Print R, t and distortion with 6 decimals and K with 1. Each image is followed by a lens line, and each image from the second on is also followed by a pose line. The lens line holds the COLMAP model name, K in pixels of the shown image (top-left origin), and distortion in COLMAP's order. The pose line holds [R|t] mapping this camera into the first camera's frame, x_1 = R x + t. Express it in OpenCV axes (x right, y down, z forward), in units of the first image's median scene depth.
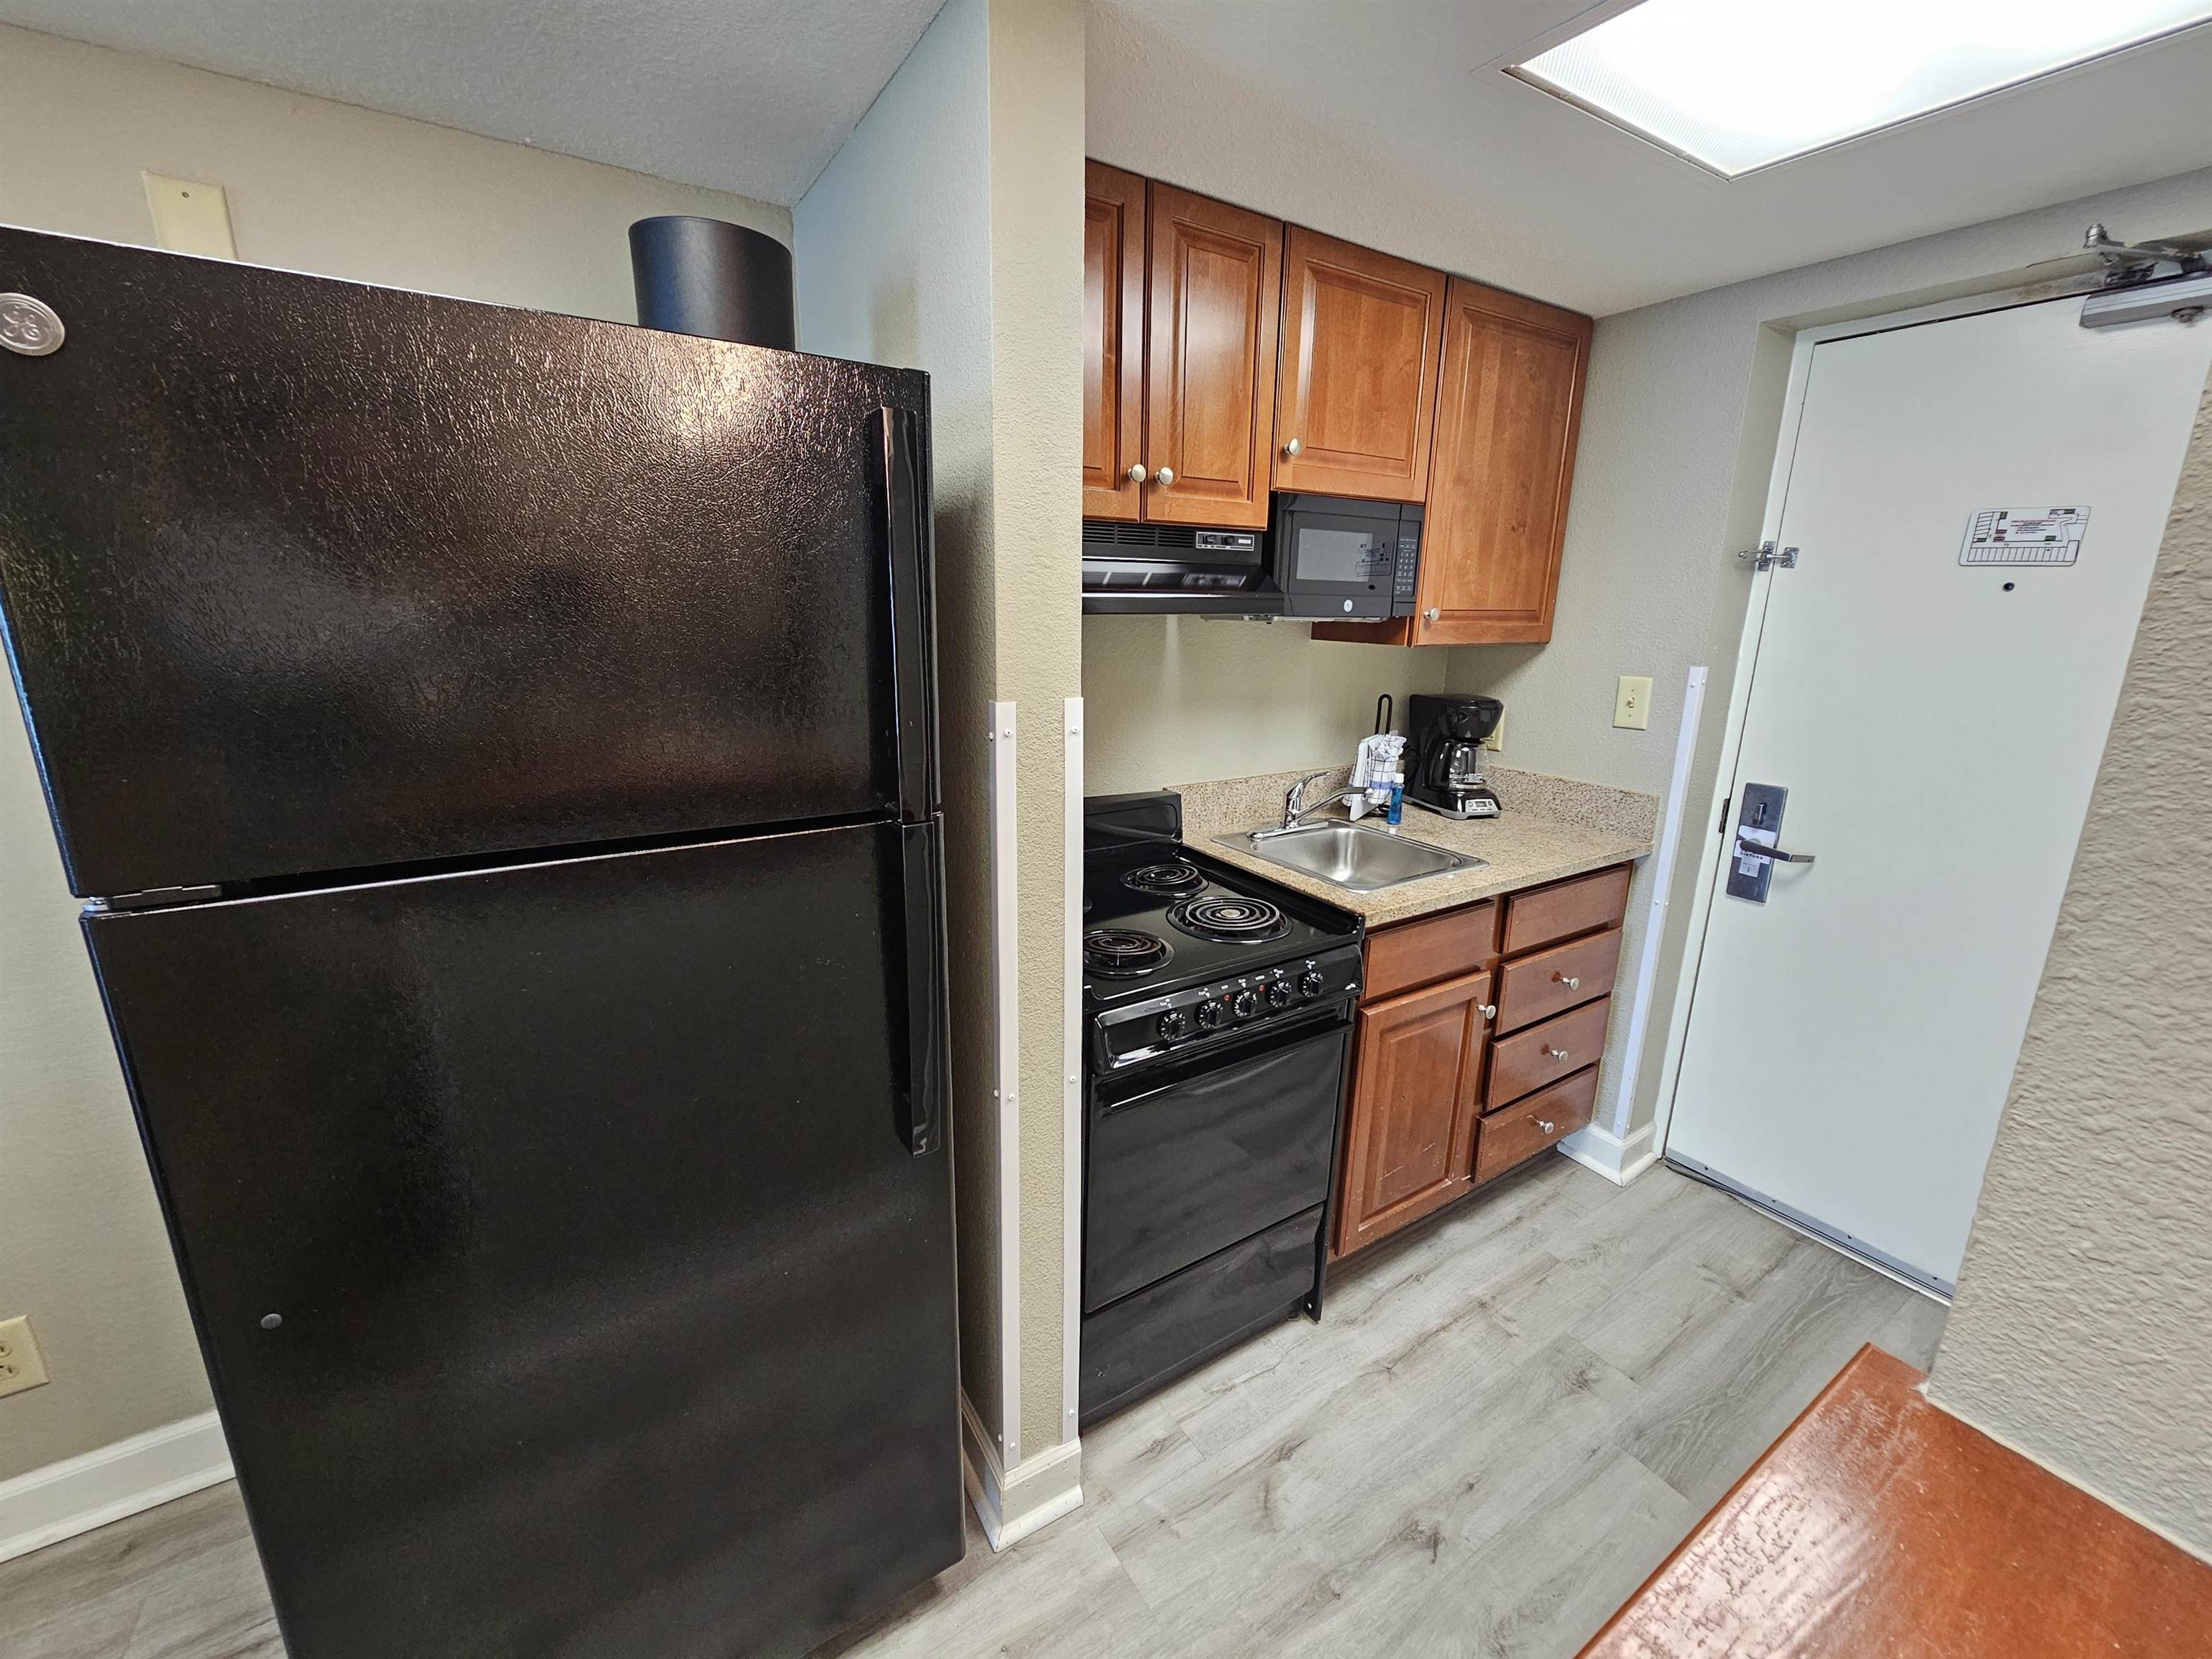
lens RADIAL K [[900.5, 0, 1119.4], [0, 900.5, 819.5], [0, 0, 1]] dist [-0.000610, 0.000023]
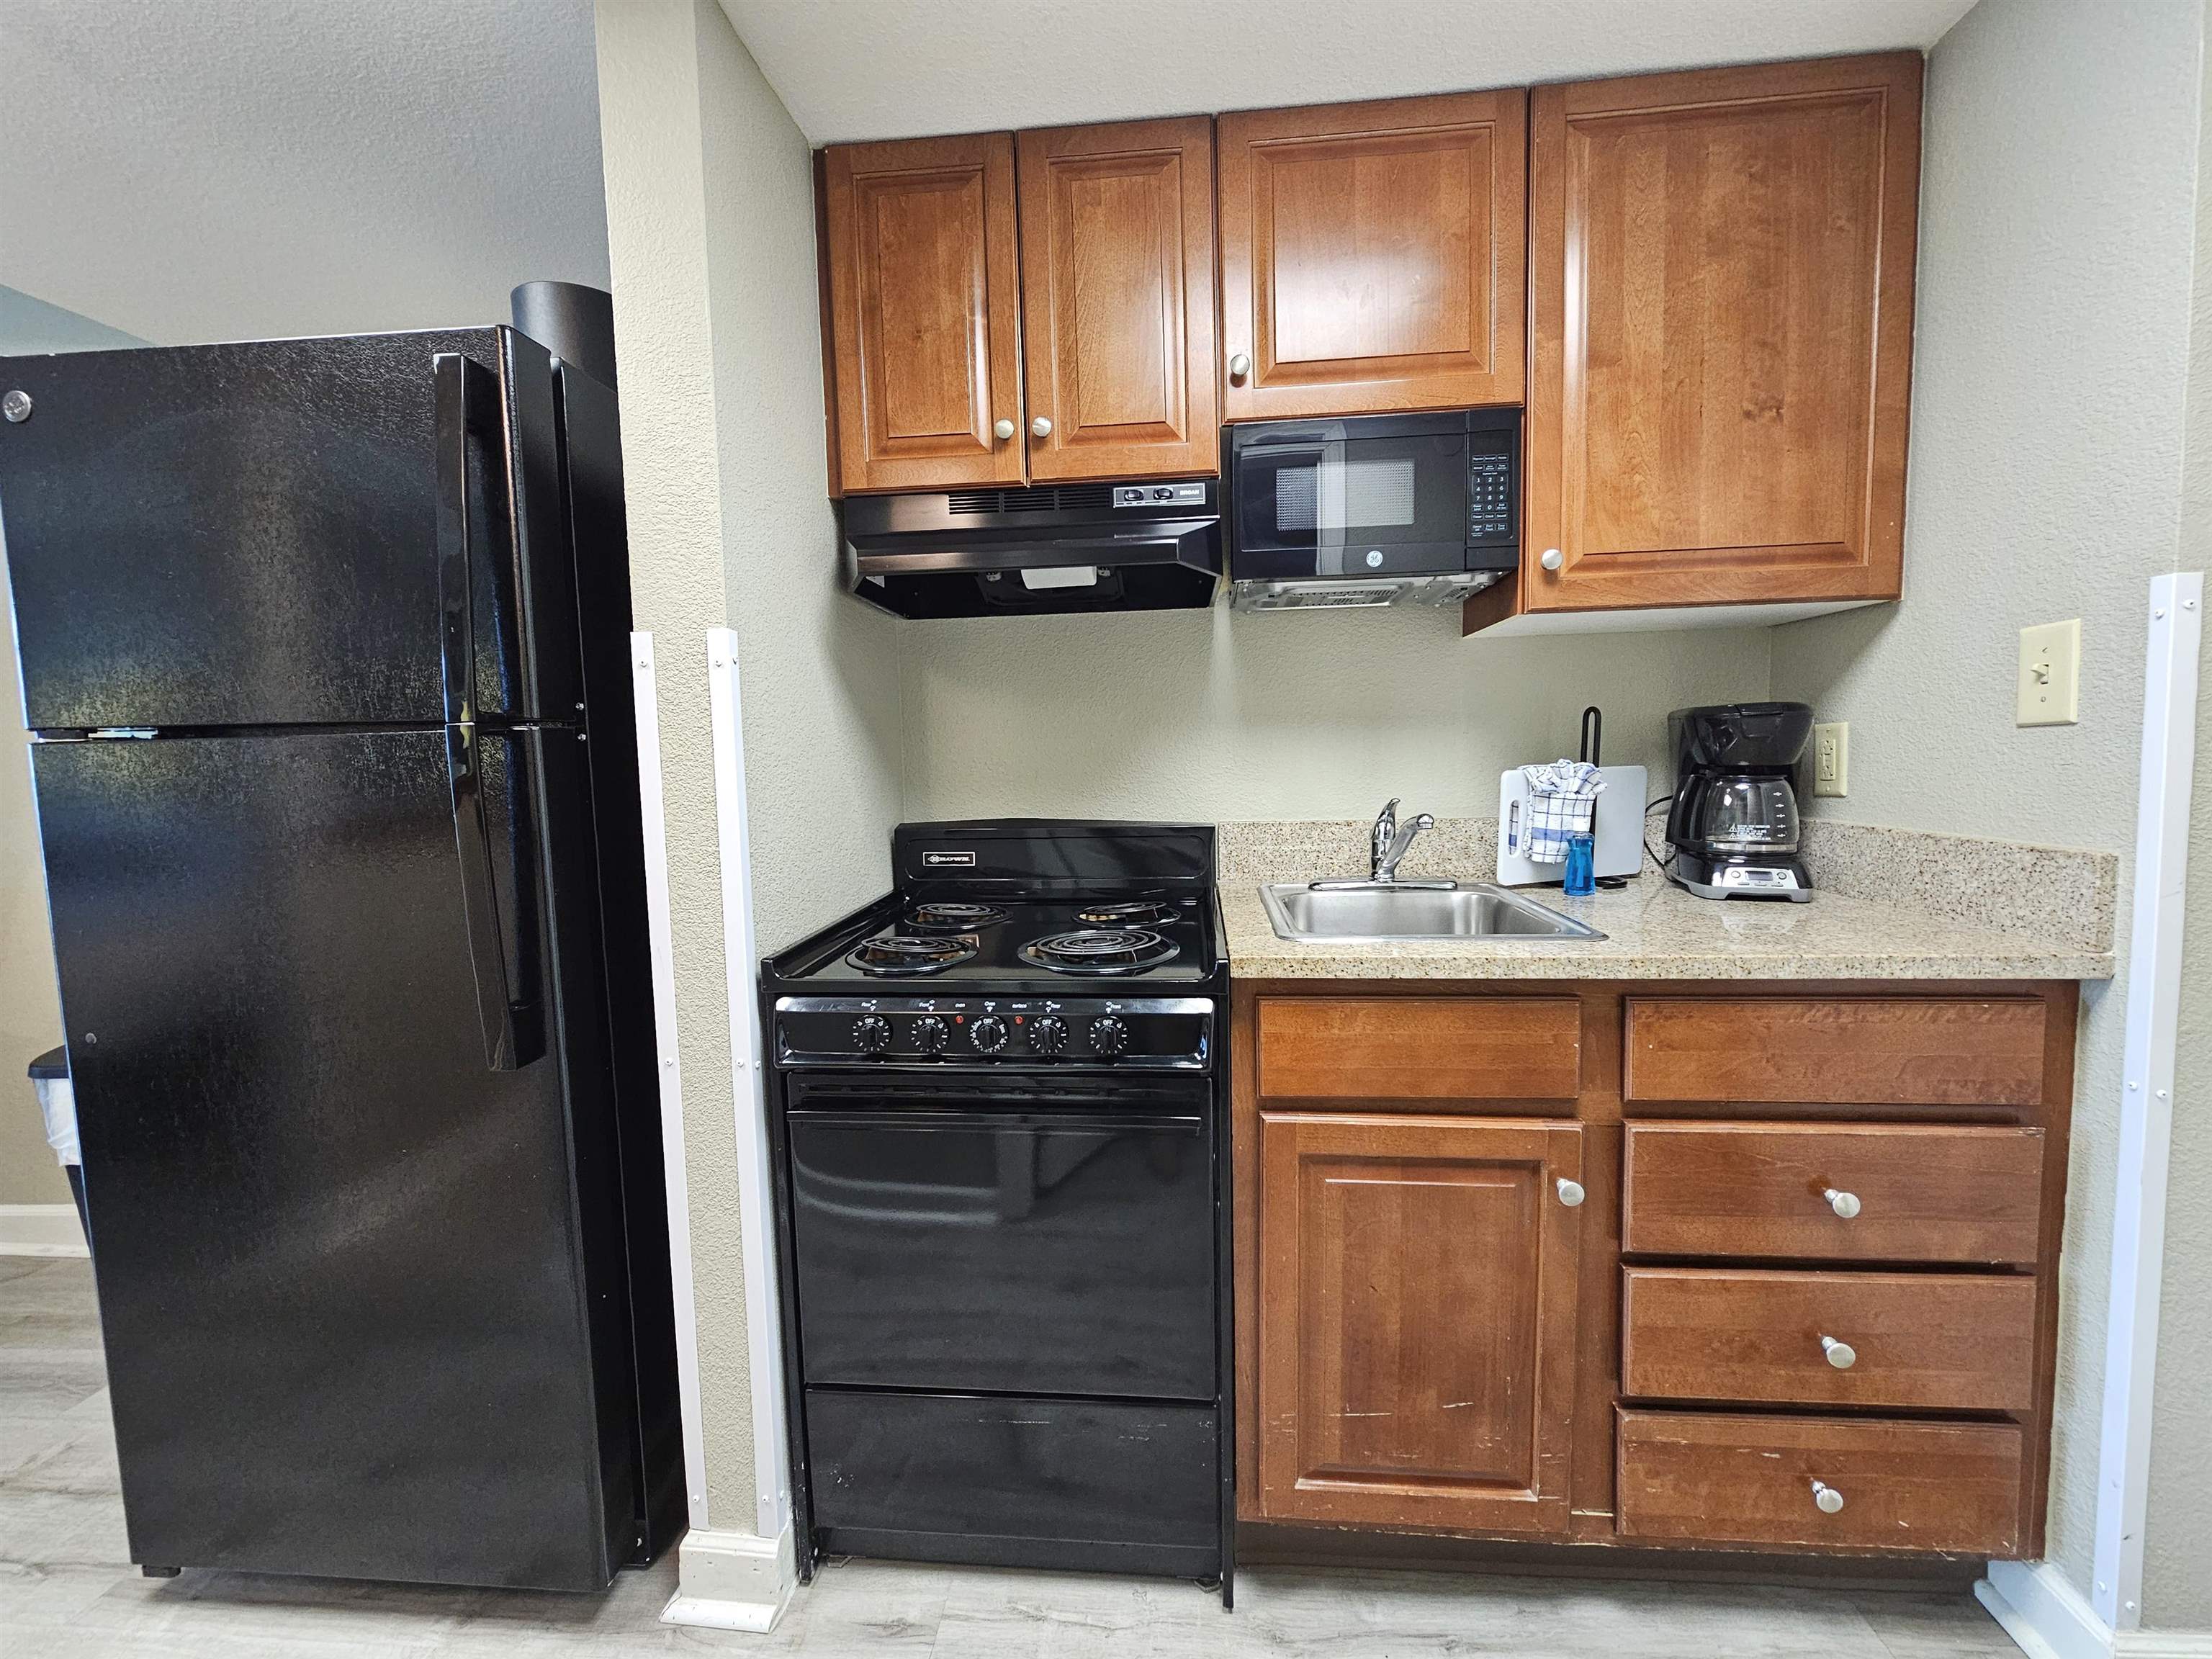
lens RADIAL K [[900.5, 0, 1119.4], [0, 900.5, 819.5], [0, 0, 1]] dist [-0.000610, 0.000023]
pose [[0.785823, 0.009840, -0.618373, 0.500677], [-0.111283, 0.985803, -0.125731, 0.077695], [0.608357, 0.167617, 0.775762, 0.317968]]
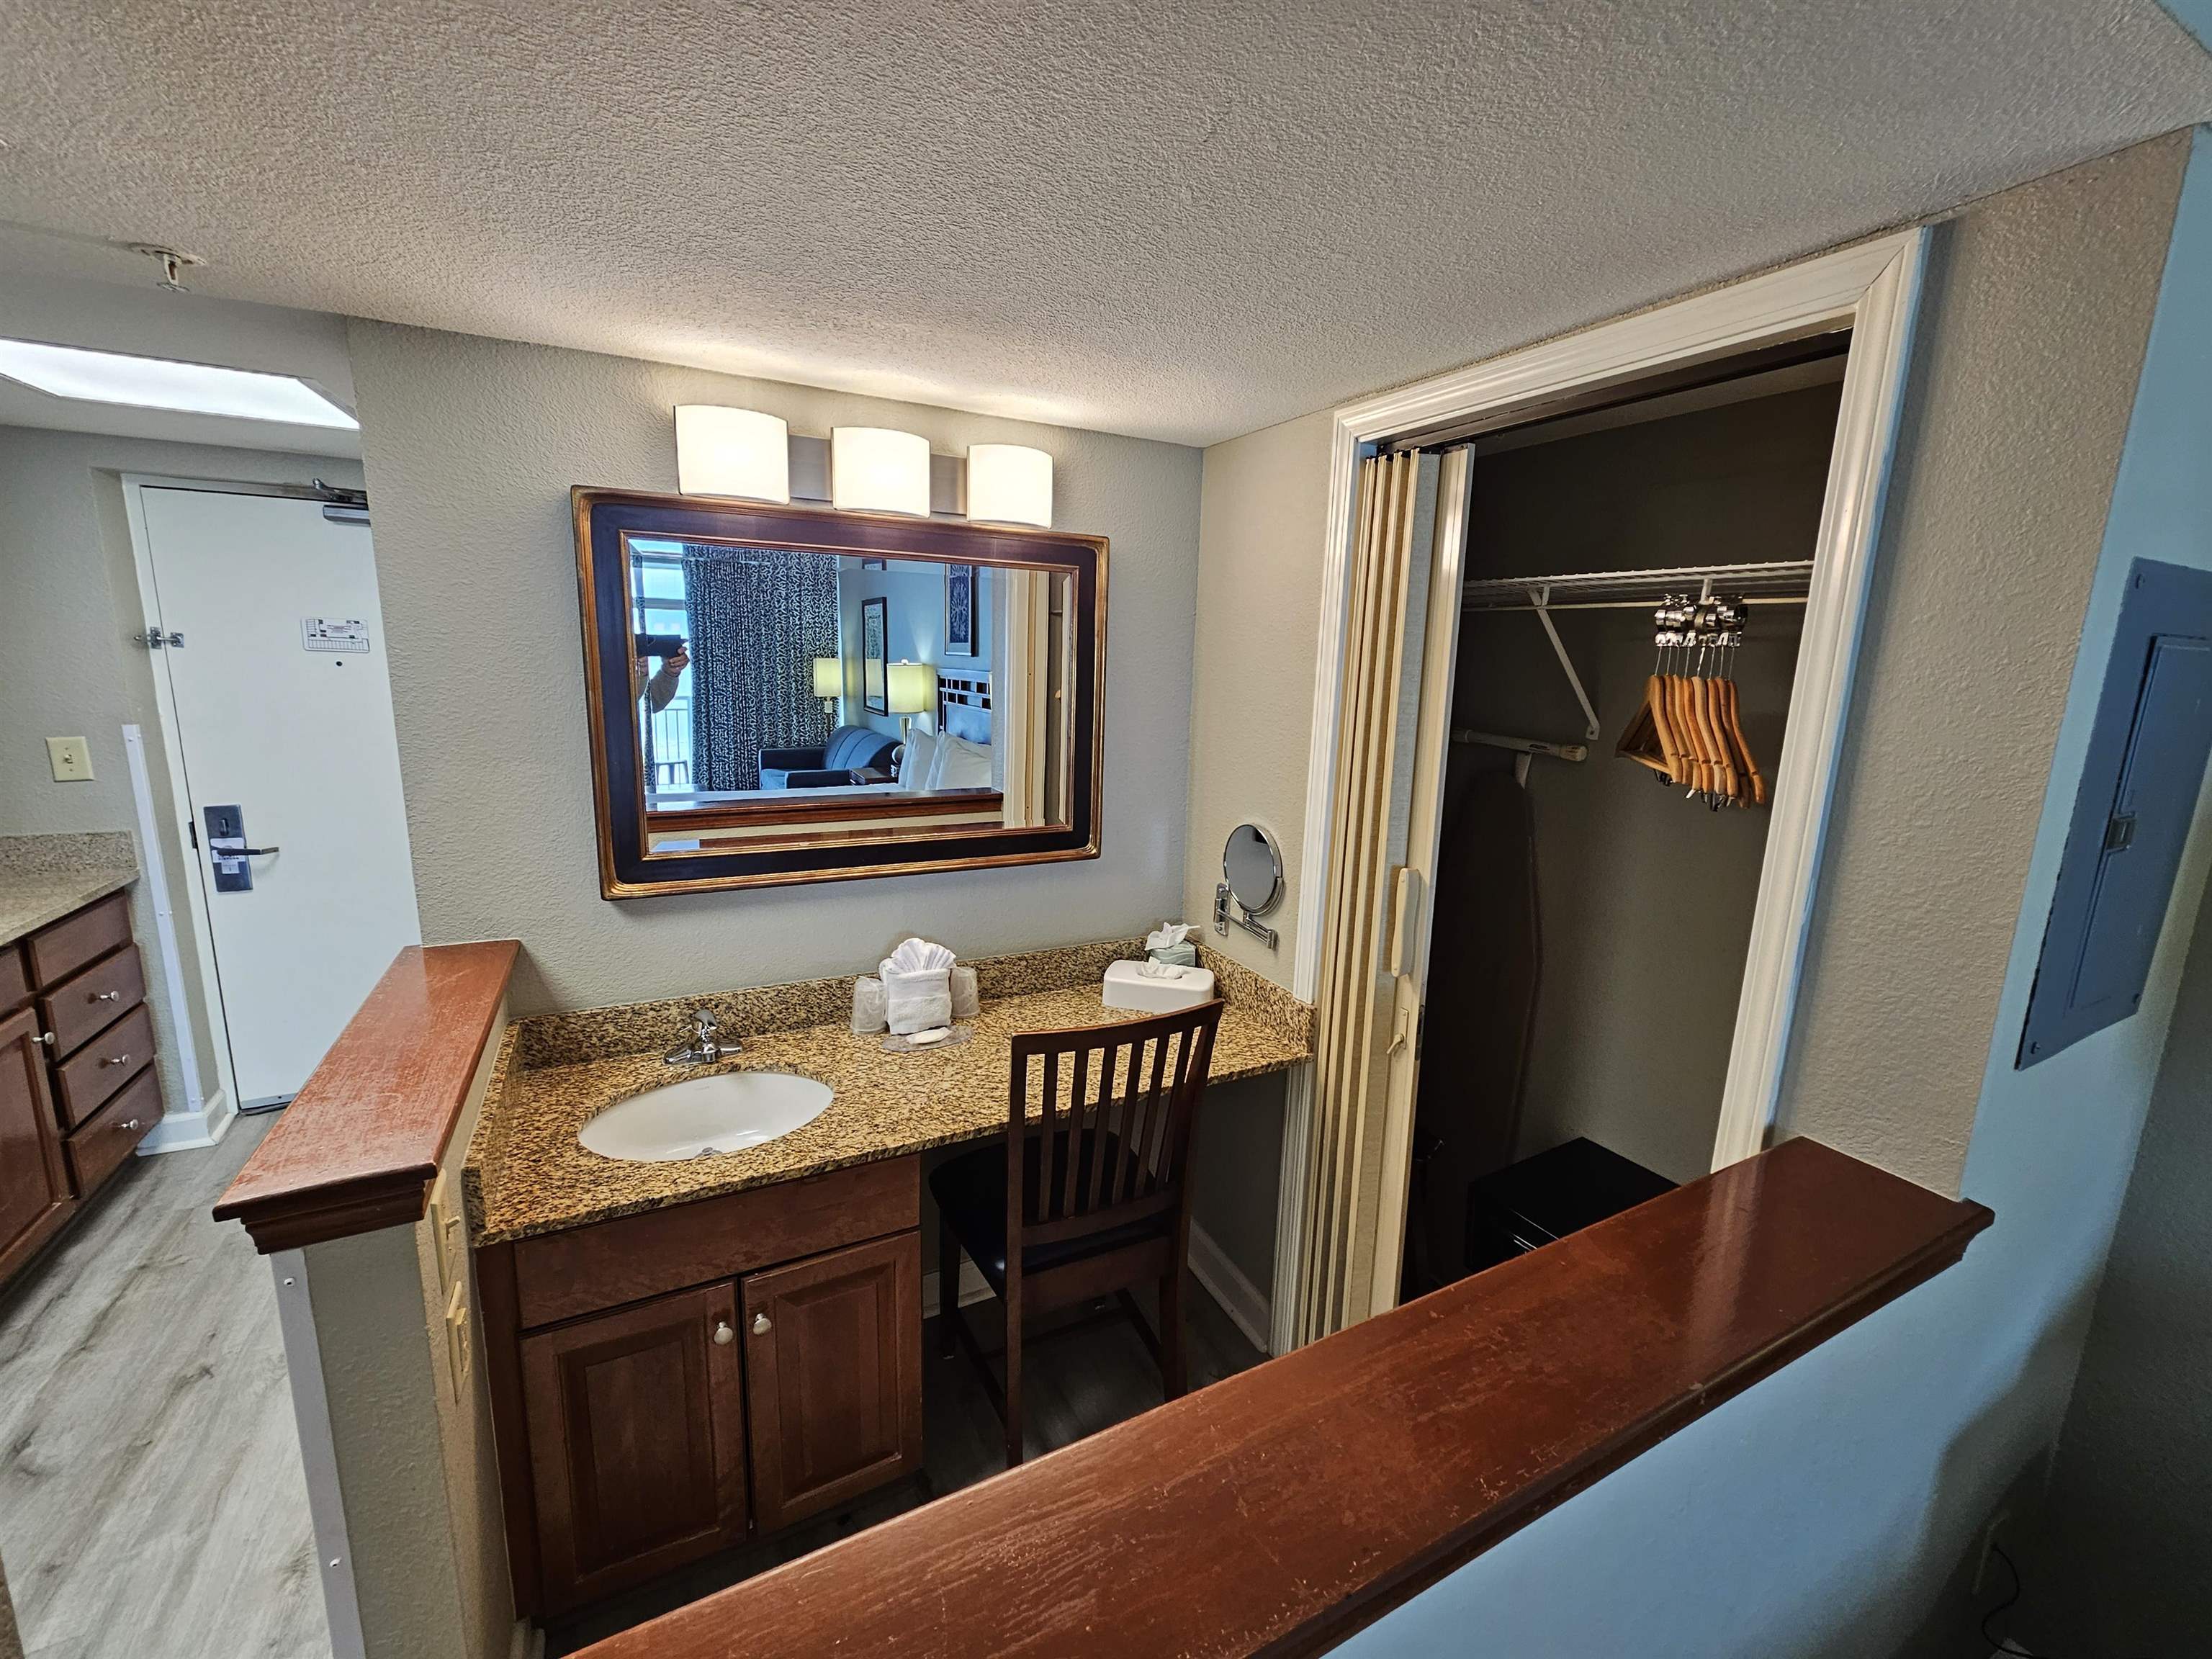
lens RADIAL K [[900.5, 0, 1119.4], [0, 900.5, 819.5], [0, 0, 1]] dist [-0.000610, 0.000023]
pose [[0.090797, -0.198501, 0.975886, -0.492591], [0.212253, 0.961275, 0.175781, 0.031276], [-0.972987, 0.191174, 0.129413, -0.493985]]
